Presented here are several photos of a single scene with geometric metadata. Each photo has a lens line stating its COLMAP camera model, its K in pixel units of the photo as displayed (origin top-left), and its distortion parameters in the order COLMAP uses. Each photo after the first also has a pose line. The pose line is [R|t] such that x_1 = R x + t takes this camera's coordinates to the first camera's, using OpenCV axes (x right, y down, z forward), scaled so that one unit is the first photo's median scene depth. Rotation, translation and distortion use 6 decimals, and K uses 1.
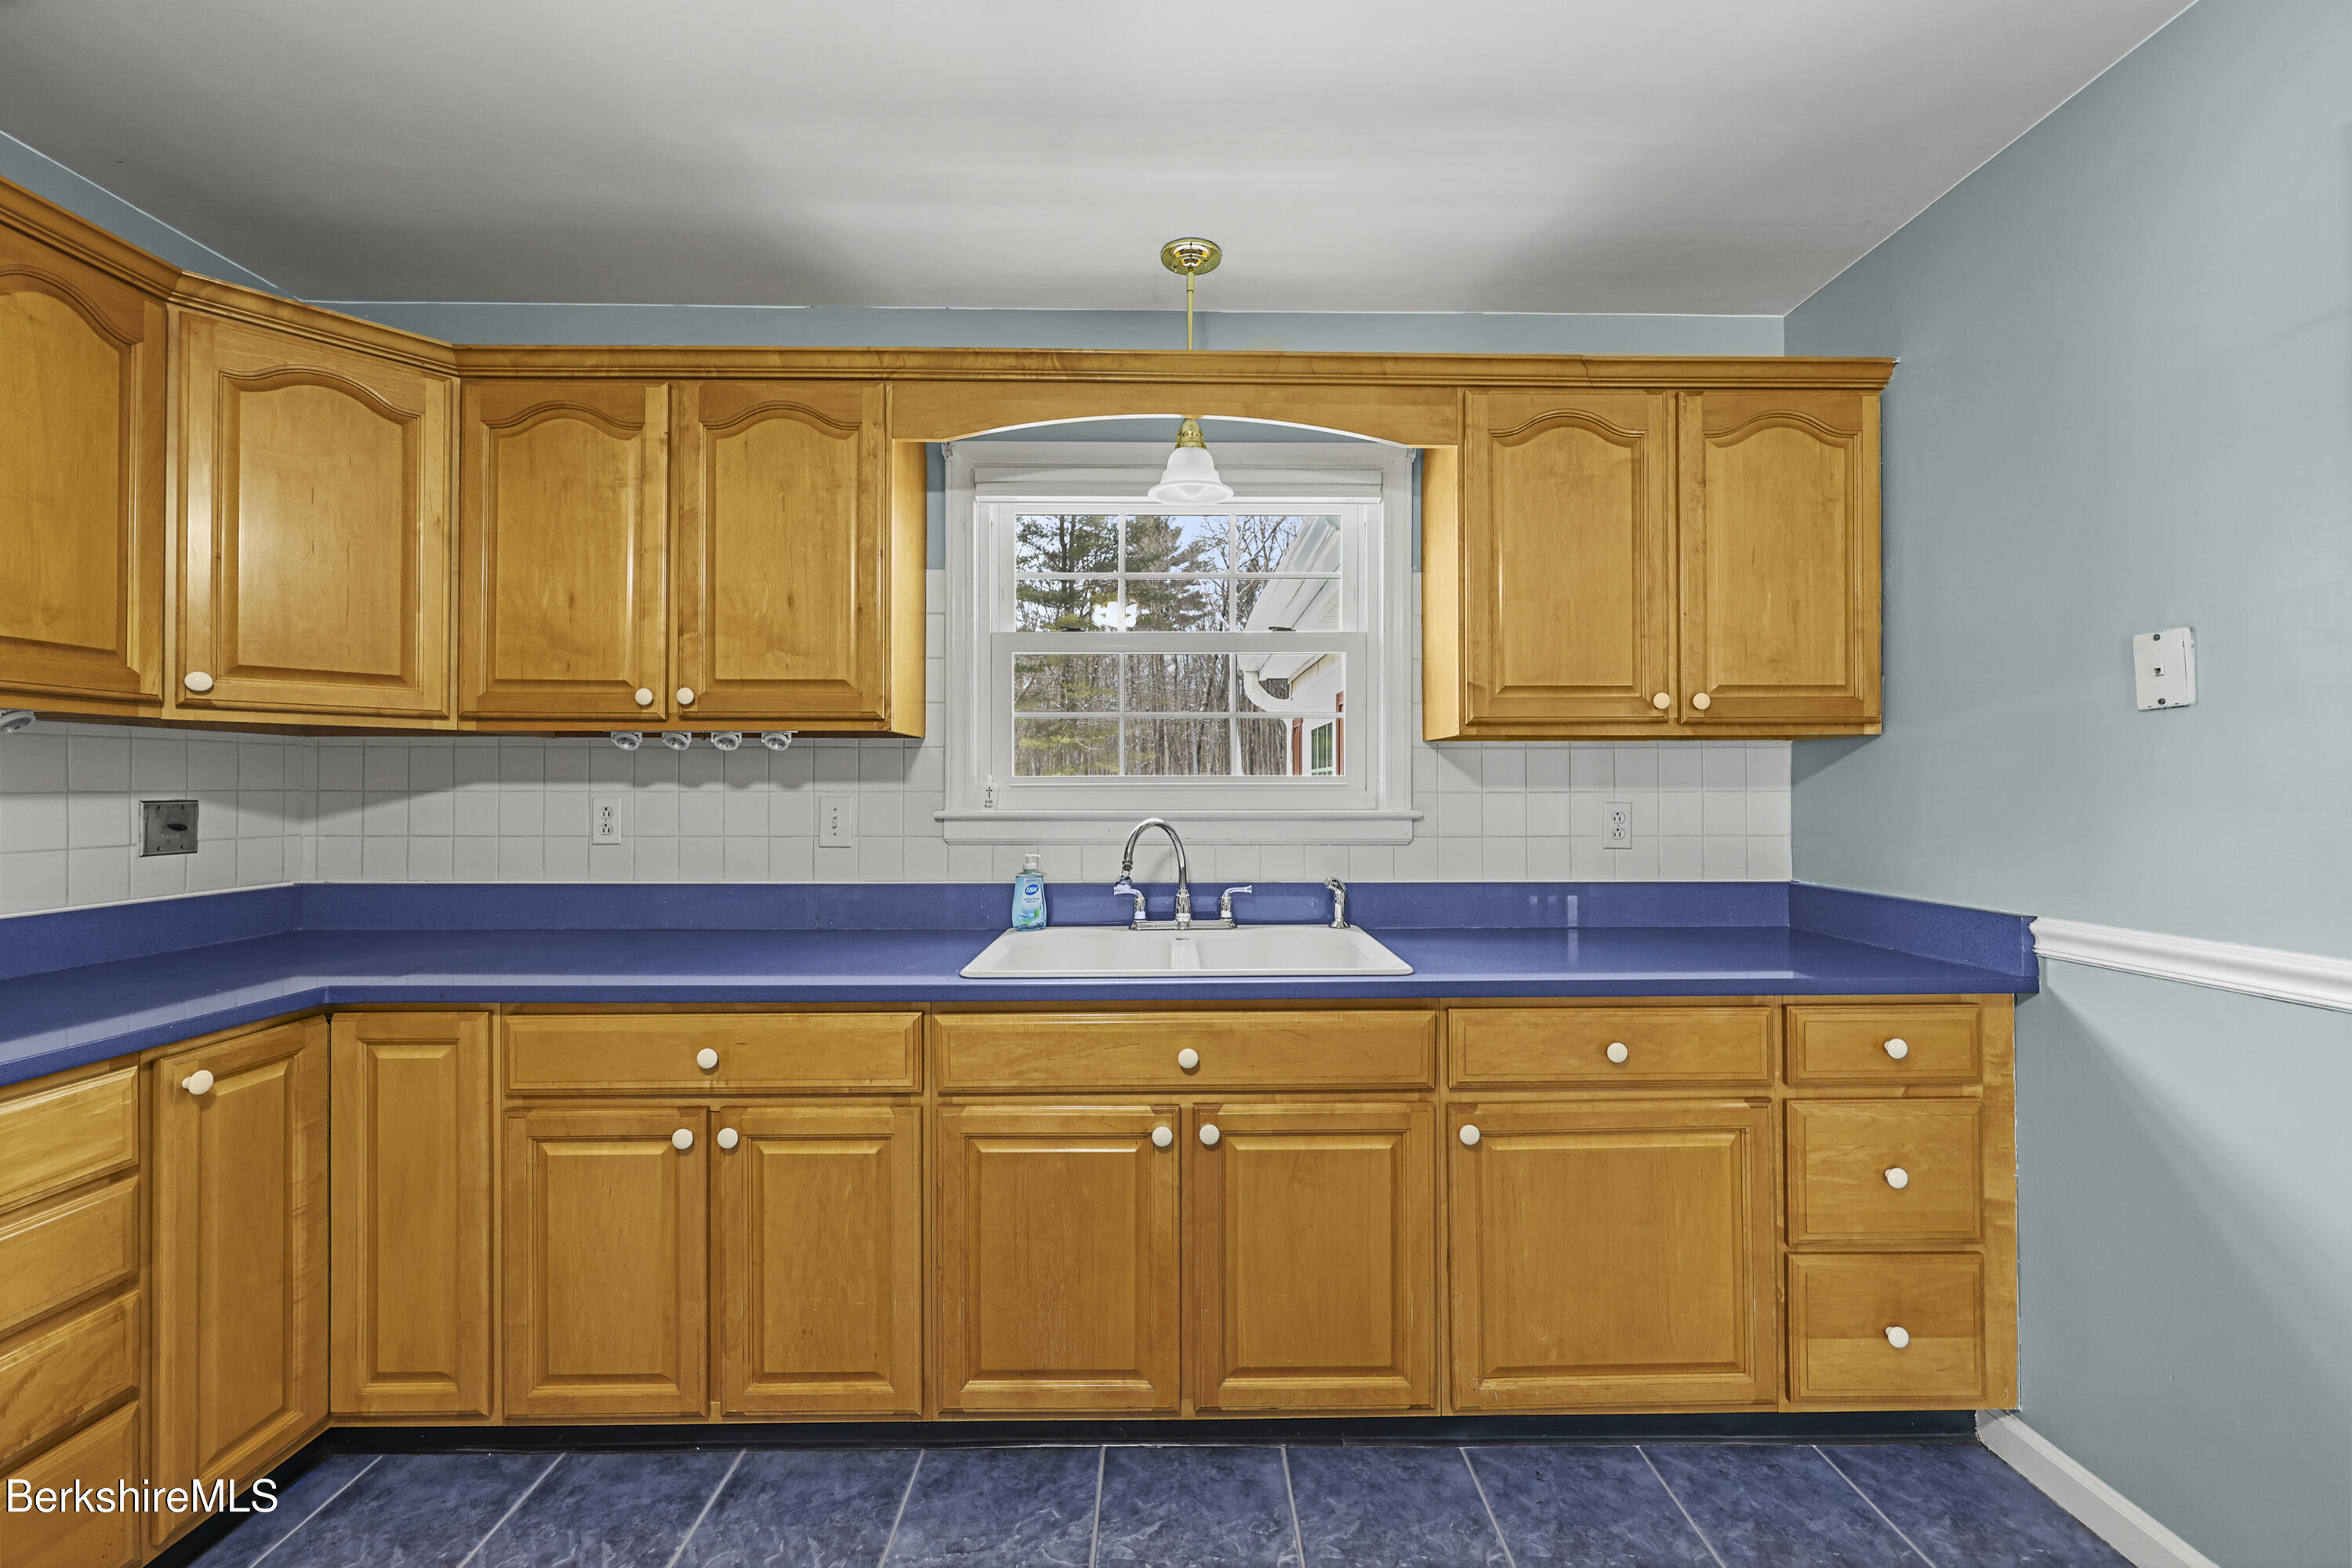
lens RADIAL K [[942.4, 0, 1176.5], [0, 942.4, 784.2], [0, 0, 1]] dist [0.000290, -0.000639]
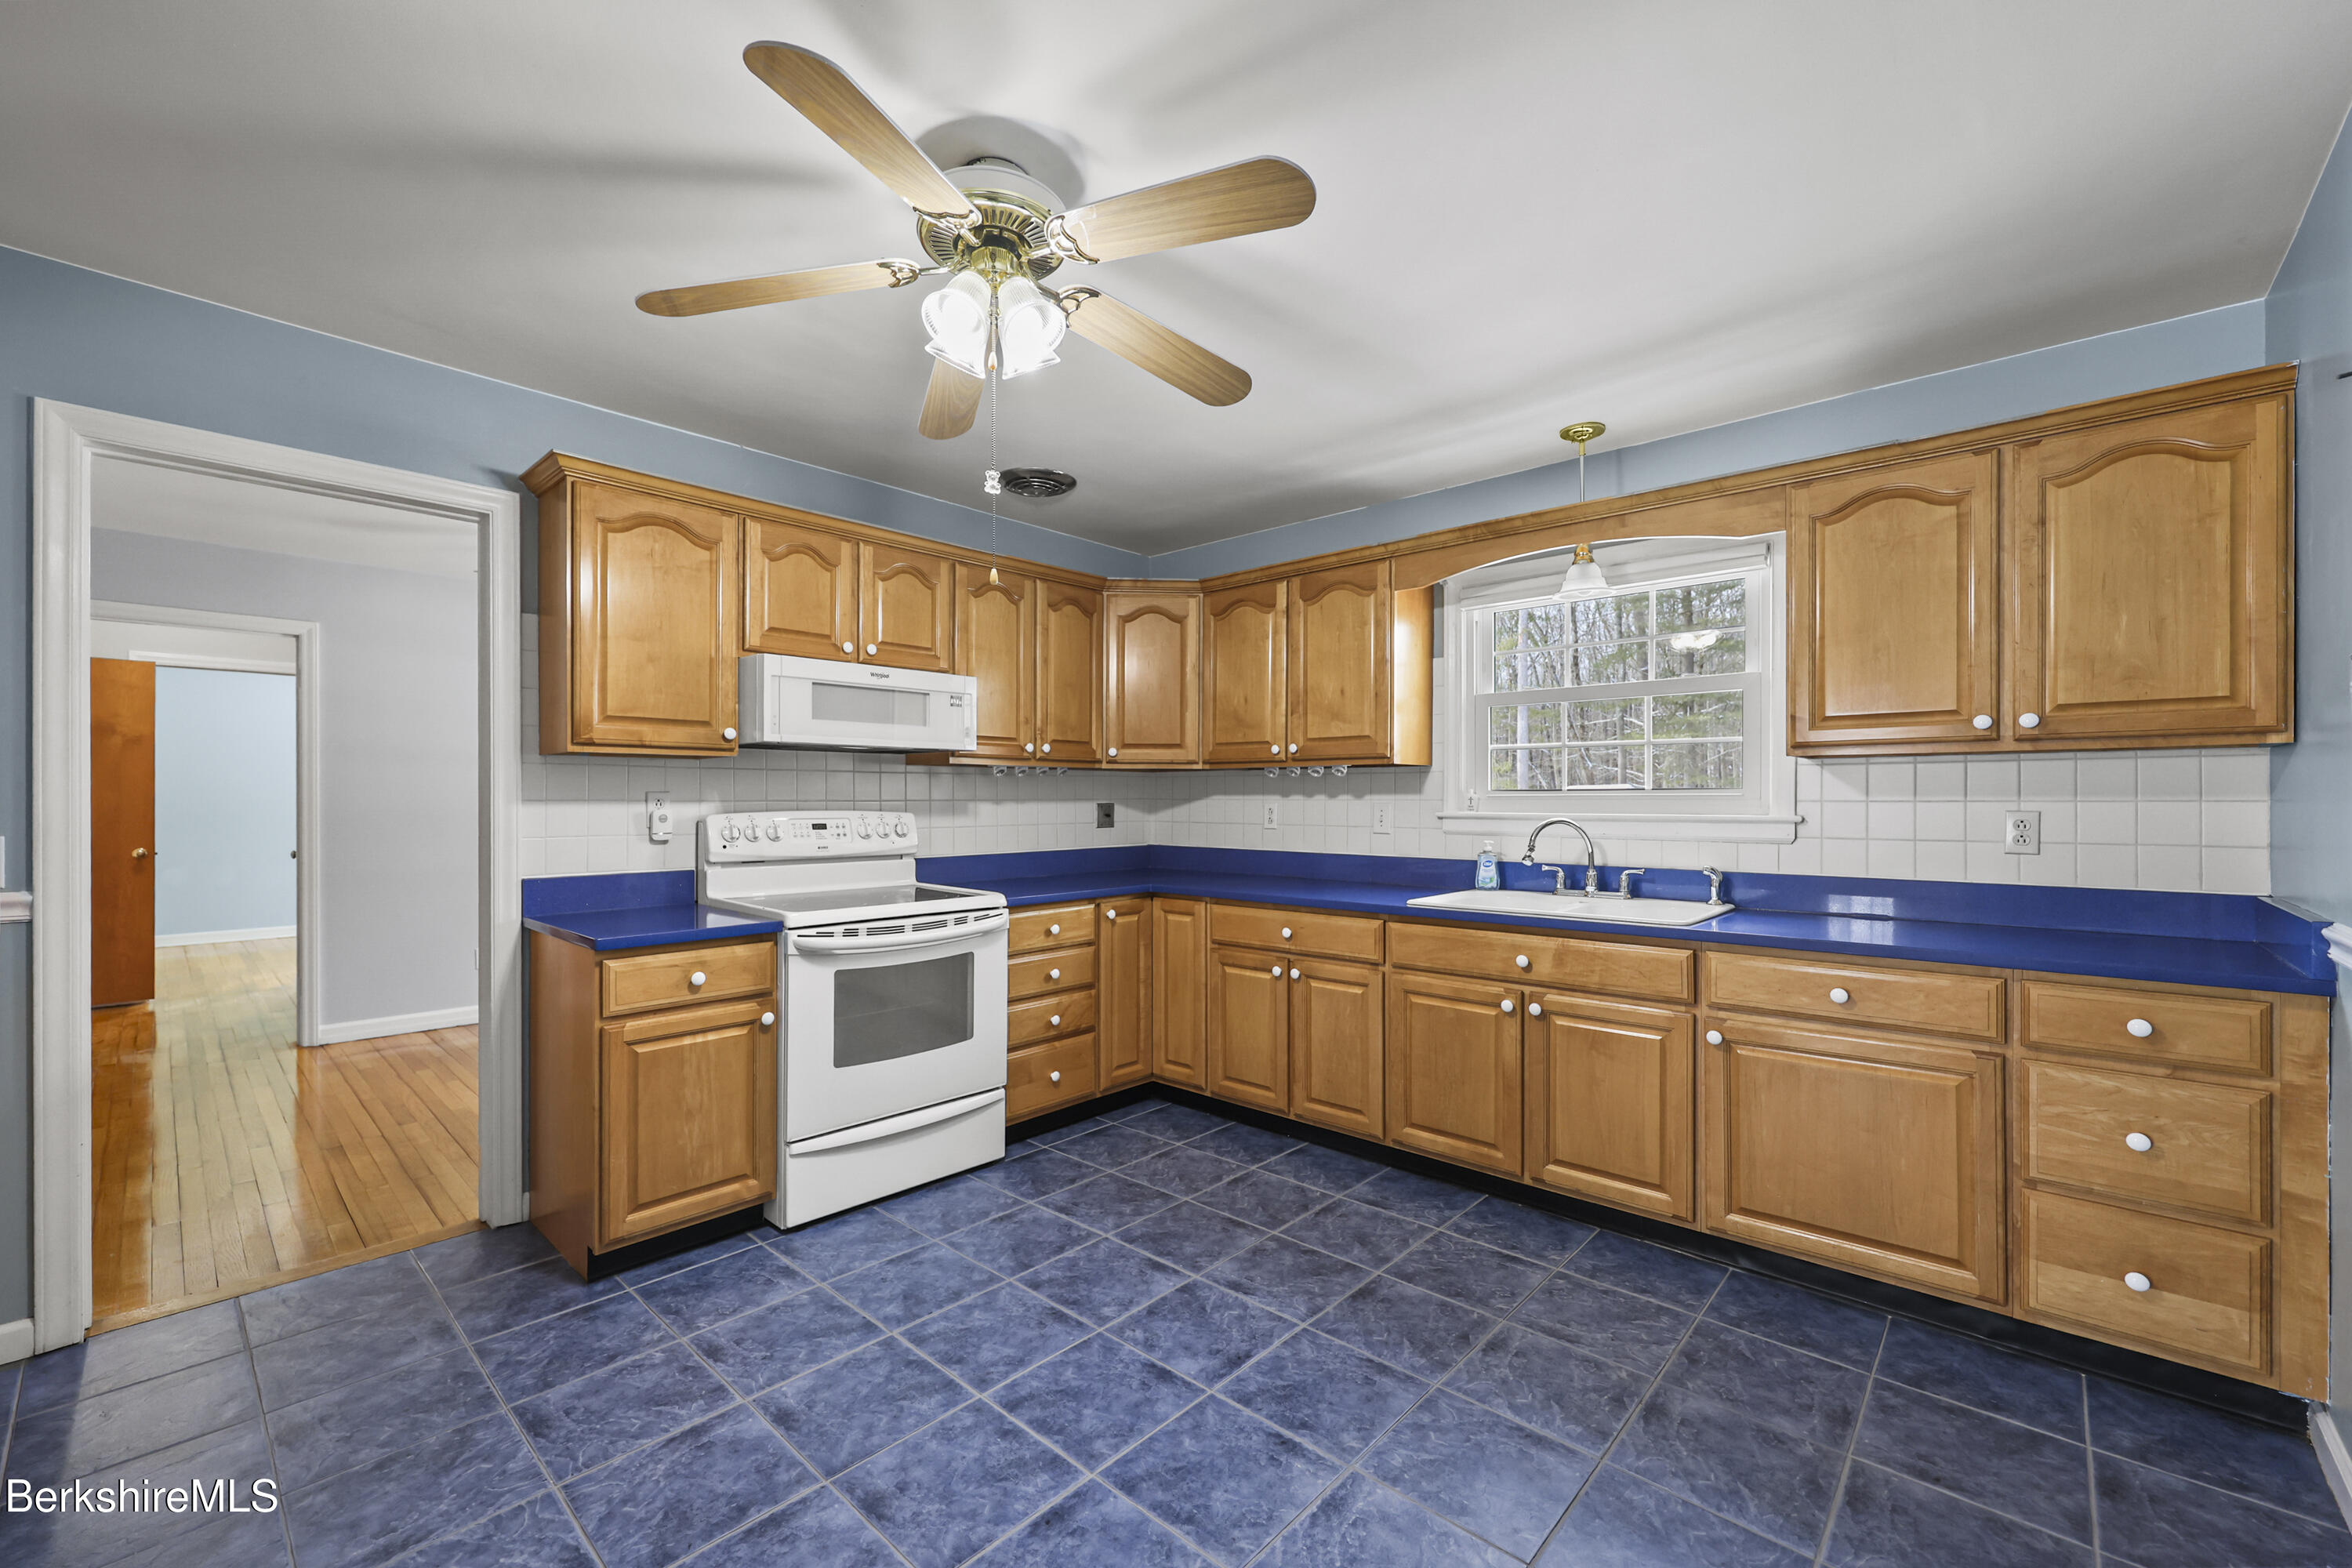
lens RADIAL K [[942.4, 0, 1175.5], [0, 942.4, 794.5], [0, 0, 1]] dist [0.000290, -0.000639]
pose [[0.729121, -0.002151, -0.684381, 0.674230], [0.002630, 0.999996, -0.000342, -0.002368], [0.684379, -0.001550, 0.729124, -0.596585]]
